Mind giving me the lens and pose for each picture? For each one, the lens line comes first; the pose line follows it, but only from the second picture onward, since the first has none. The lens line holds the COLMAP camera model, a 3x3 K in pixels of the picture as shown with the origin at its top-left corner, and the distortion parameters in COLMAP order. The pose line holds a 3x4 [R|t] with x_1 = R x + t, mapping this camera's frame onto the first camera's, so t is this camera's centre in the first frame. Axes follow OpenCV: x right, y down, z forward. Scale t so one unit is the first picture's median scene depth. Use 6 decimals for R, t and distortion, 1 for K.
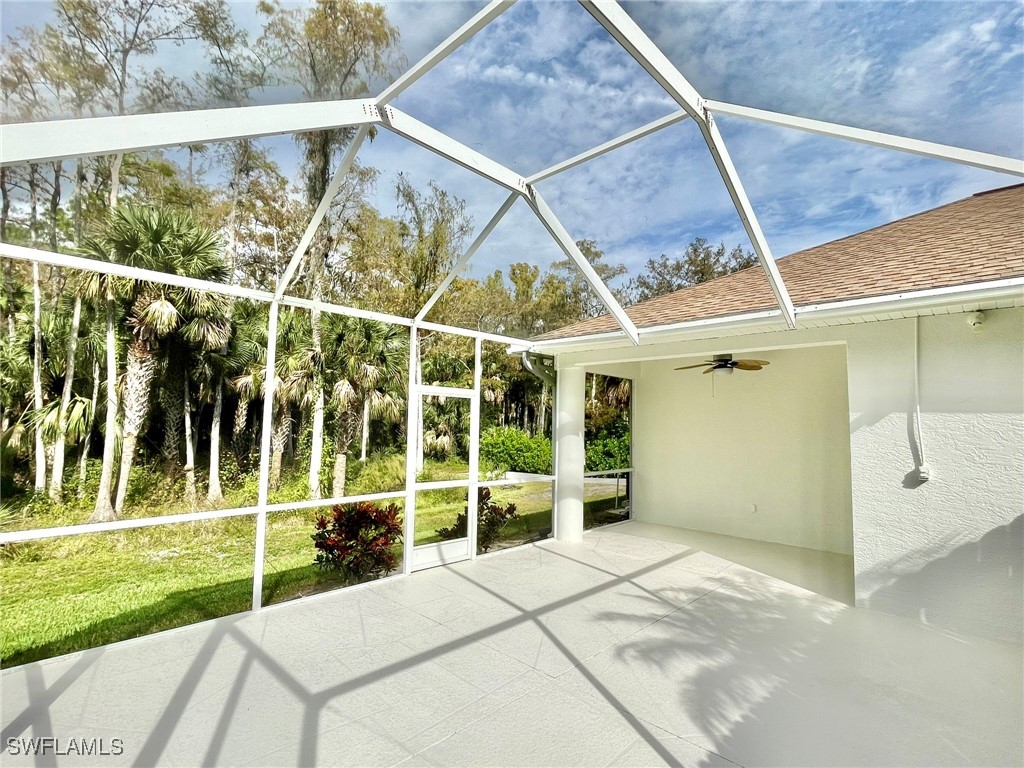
lens RADIAL K [[499.5, 0, 510.5], [0, 499.5, 392.4], [0, 0, 1]] dist [-0.001452, 0.000175]
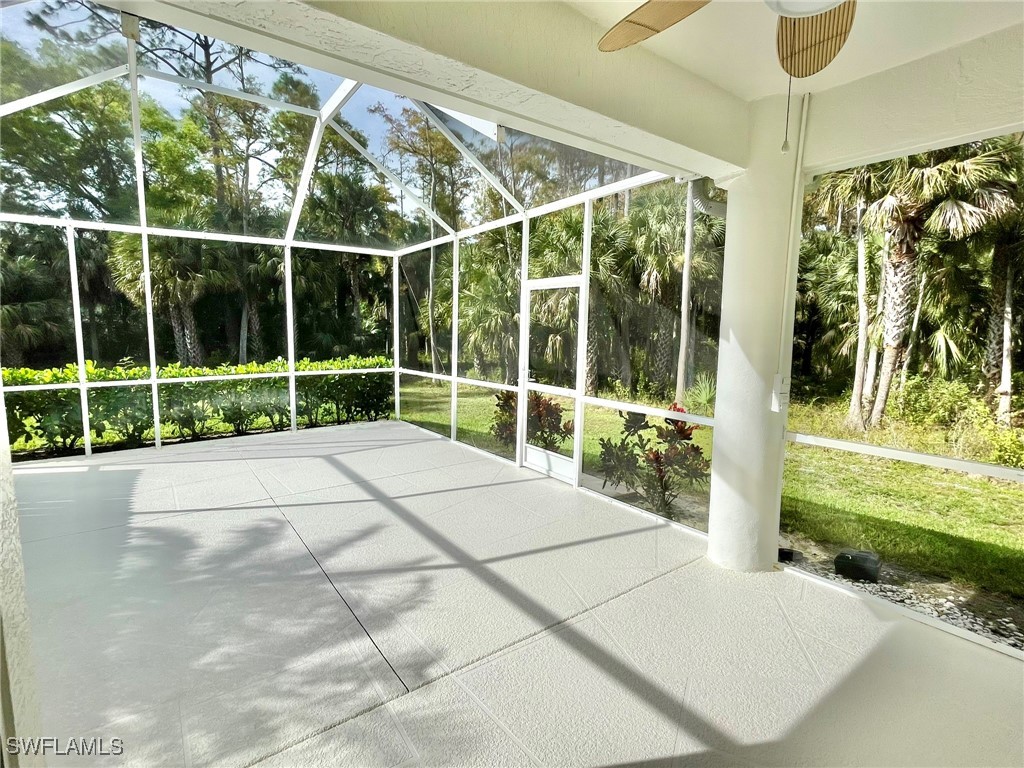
lens RADIAL K [[499.5, 0, 513.0], [0, 499.5, 383.5], [0, 0, 1]] dist [-0.001452, 0.000175]
pose [[-0.169547, 0.087556, -0.981625, 0.904343], [0.052979, 0.995415, 0.079636, 0.123901], [0.984097, -0.038504, -0.173408, 1.321204]]
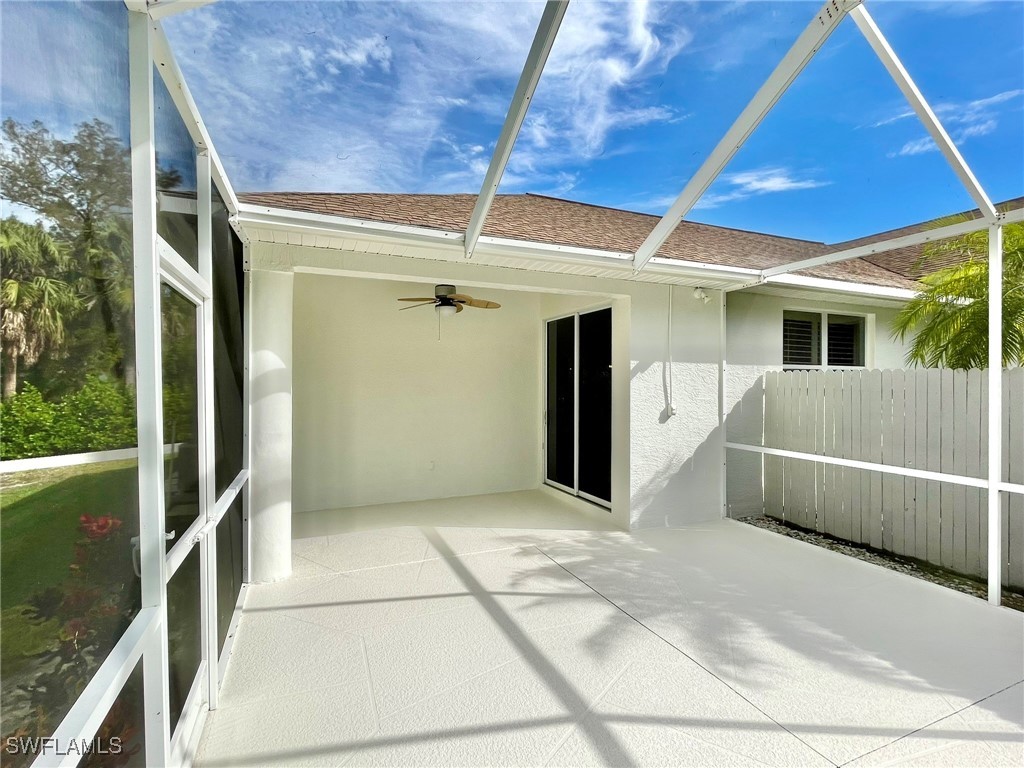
lens RADIAL K [[499.5, 0, 519.0], [0, 499.5, 378.1], [0, 0, 1]] dist [-0.001452, 0.000175]
pose [[0.372986, -0.004590, 0.927826, -0.444829], [-0.058646, 0.997872, 0.028512, 0.061103], [-0.925982, -0.065048, 0.371923, 0.810173]]
